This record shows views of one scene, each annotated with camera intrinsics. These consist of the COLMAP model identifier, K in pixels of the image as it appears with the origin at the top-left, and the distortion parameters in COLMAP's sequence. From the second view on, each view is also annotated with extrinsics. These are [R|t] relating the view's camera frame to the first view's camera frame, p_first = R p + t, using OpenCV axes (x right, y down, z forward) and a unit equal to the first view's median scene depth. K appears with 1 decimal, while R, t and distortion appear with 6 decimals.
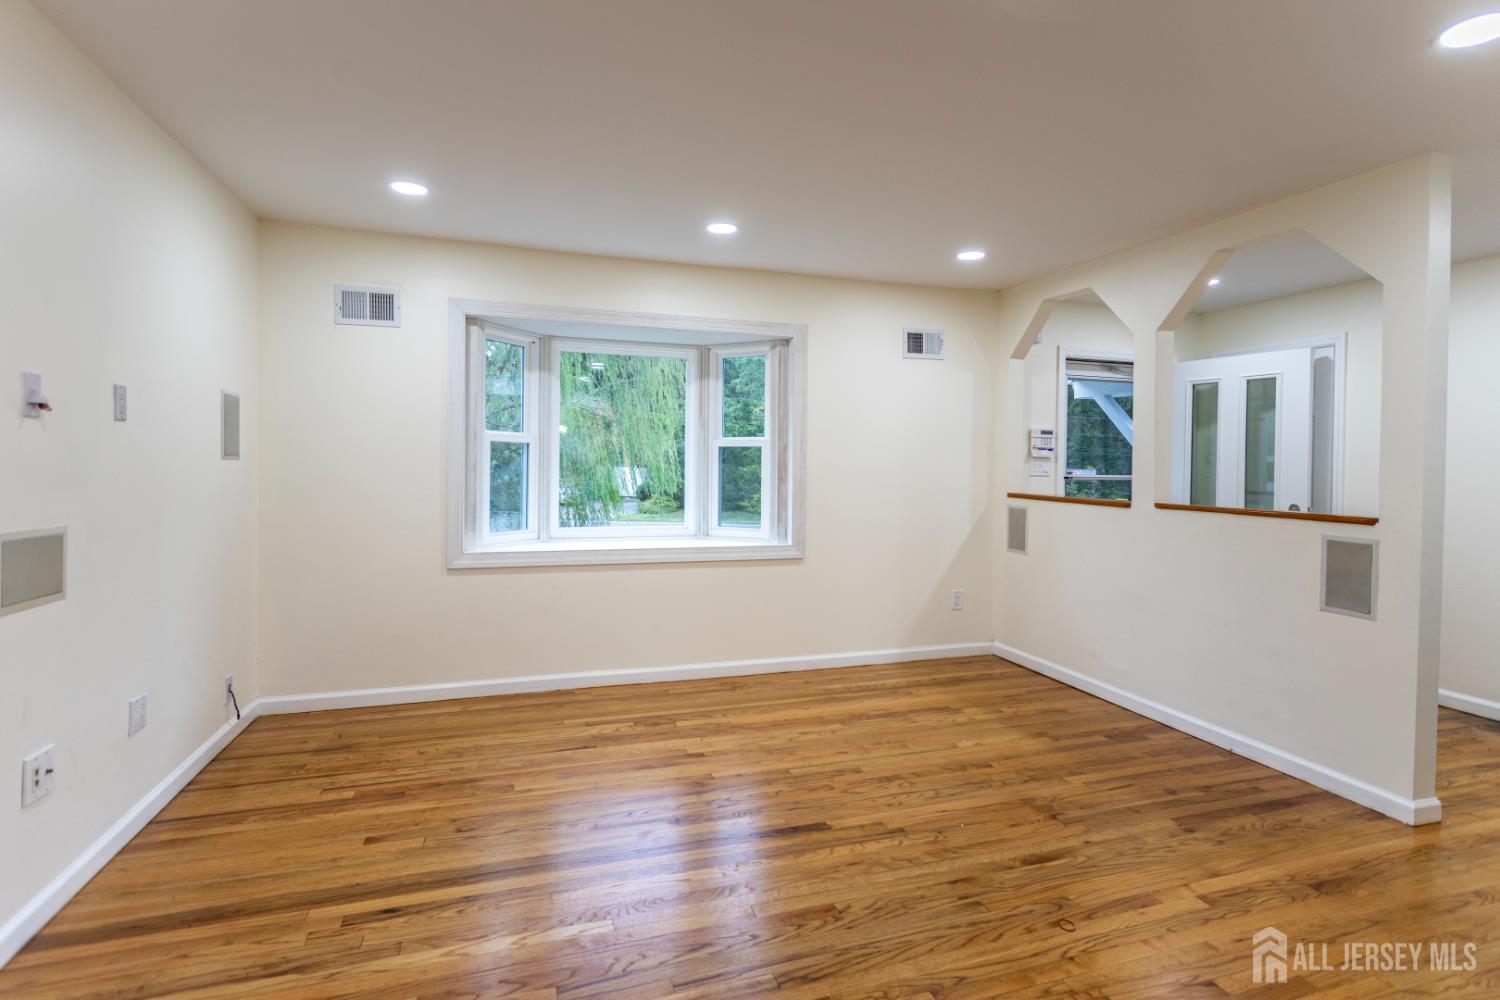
lens RADIAL K [[737.9, 0, 753.9], [0, 737.9, 474.3], [0, 0, 1]] dist [0.003861, 0.000191]
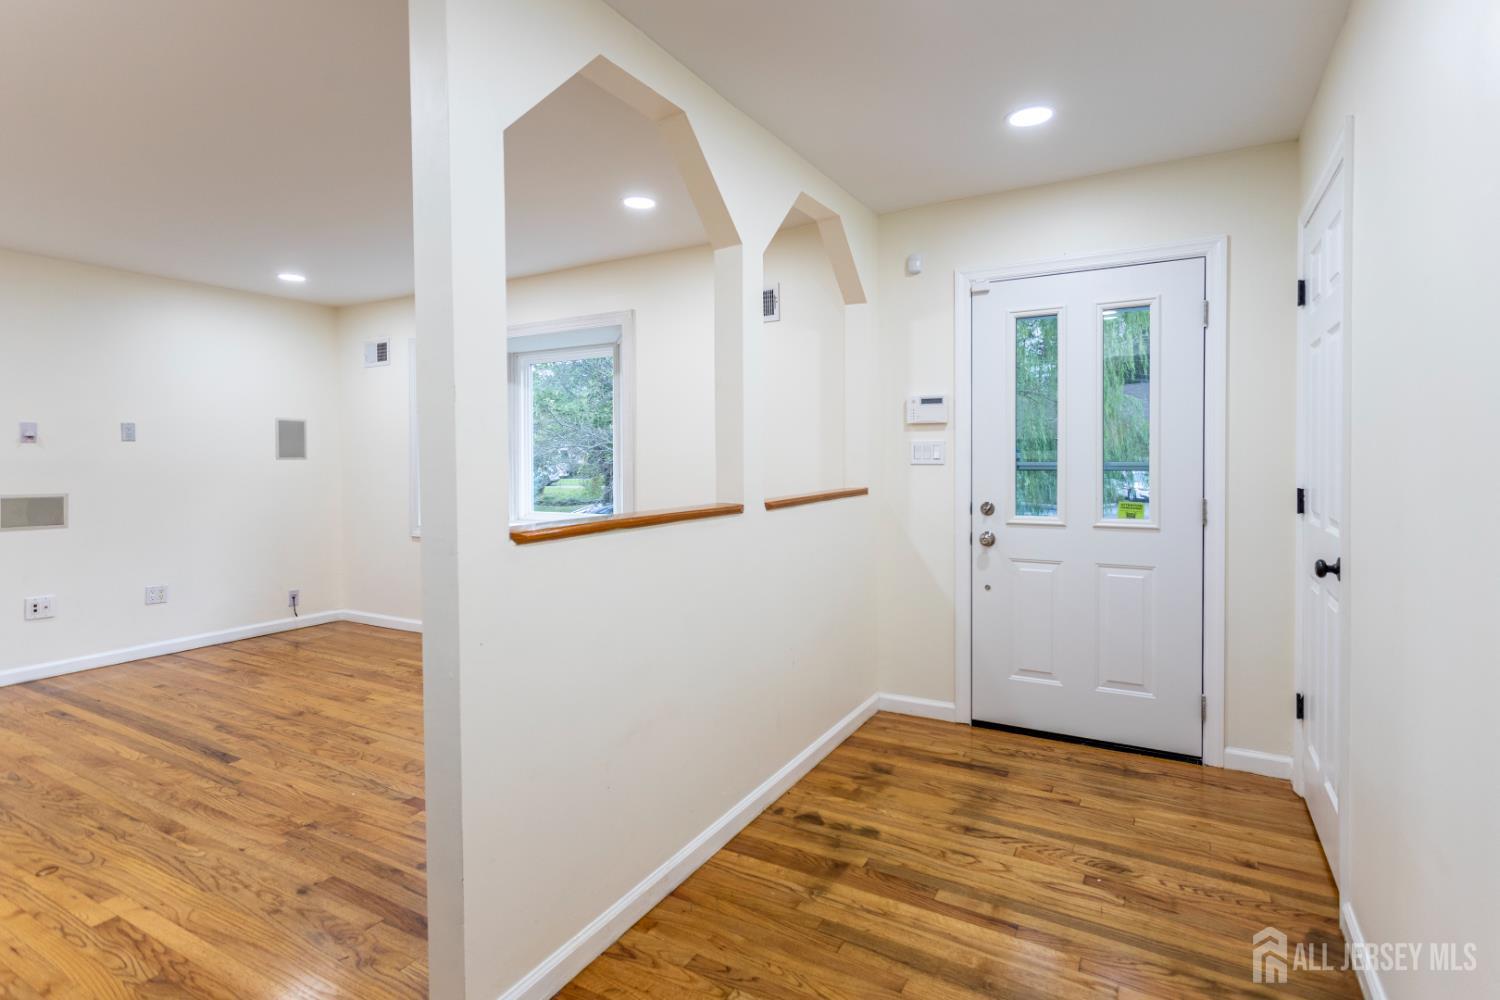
lens RADIAL K [[737.9, 0, 753.9], [0, 737.9, 474.3], [0, 0, 1]] dist [0.003861, 0.000191]
pose [[0.674931, -0.000095, -0.737881, 1.582809], [0.005685, 0.999971, 0.005071, 0.013496], [0.737859, -0.007617, 0.674912, 0.839153]]
